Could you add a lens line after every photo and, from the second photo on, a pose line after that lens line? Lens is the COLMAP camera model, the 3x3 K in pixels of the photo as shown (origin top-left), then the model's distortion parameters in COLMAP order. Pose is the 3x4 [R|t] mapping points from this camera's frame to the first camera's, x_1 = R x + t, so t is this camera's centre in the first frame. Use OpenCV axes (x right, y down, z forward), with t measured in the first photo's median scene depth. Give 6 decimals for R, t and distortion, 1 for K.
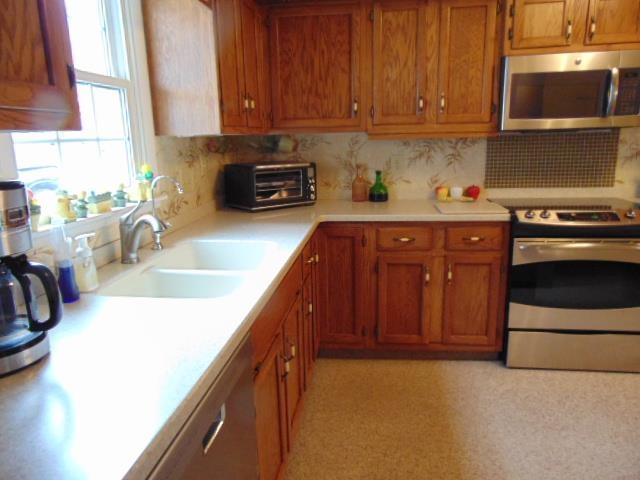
lens RADIAL K [[476.3, 0, 320.1], [0, 476.3, 241.5], [0, 0, 1]] dist [-0.013586, 0.045019]
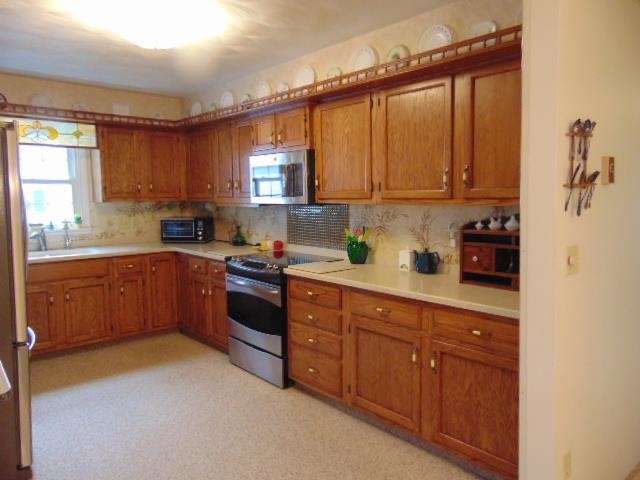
lens RADIAL K [[476.3, 0, 320.4], [0, 476.3, 238.5], [0, 0, 1]] dist [-0.013586, 0.045019]
pose [[0.742773, 0.079978, -0.664749, 1.567287], [-0.157177, 0.985924, -0.057006, -0.072491], [0.650832, 0.146826, 0.744889, 0.038104]]
